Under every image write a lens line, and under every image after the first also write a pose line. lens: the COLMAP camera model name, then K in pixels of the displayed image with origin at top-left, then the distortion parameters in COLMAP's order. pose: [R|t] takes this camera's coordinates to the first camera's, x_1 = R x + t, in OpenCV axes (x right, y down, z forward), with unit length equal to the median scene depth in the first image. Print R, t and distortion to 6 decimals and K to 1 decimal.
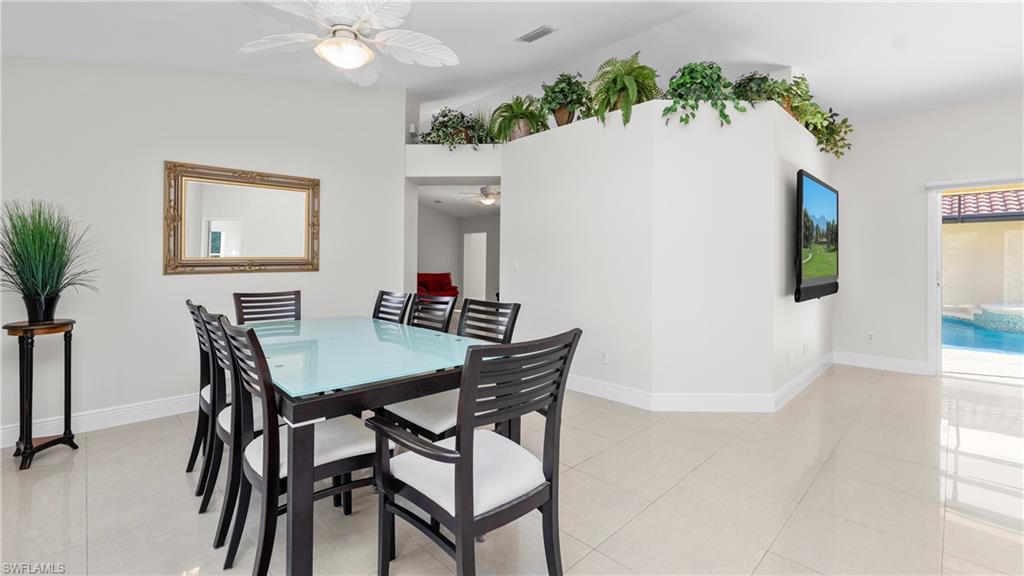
lens RADIAL K [[430.3, 0, 509.6], [0, 430.3, 282.4], [0, 0, 1]] dist [-0.002605, 0.001004]
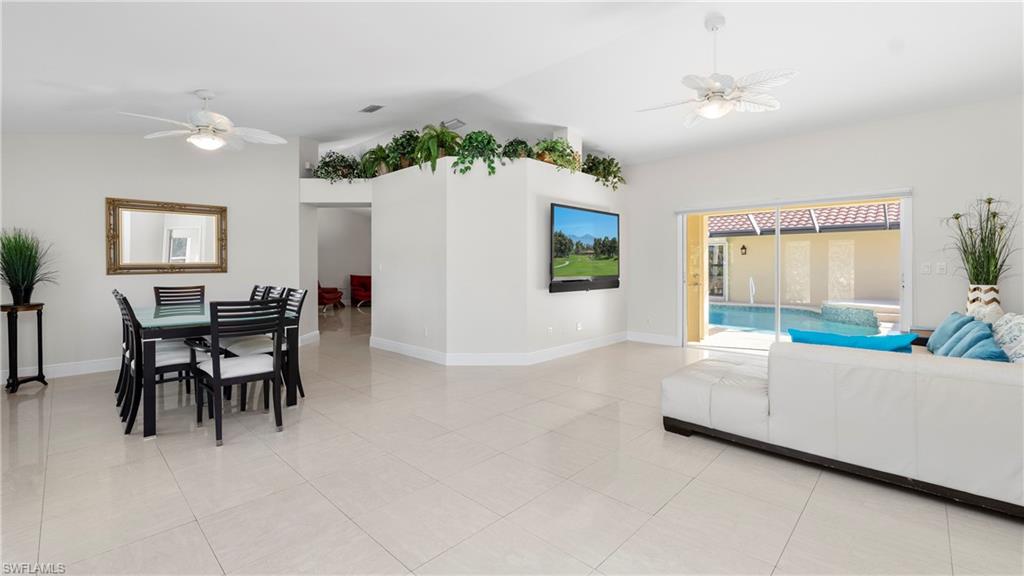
lens RADIAL K [[430.3, 0, 517.4], [0, 430.3, 292.8], [0, 0, 1]] dist [-0.002605, 0.001004]
pose [[0.999367, -0.003468, 0.035417, 0.516731], [0.002931, 0.999880, 0.015182, 0.023720], [-0.035465, -0.015069, 0.999257, -0.491353]]
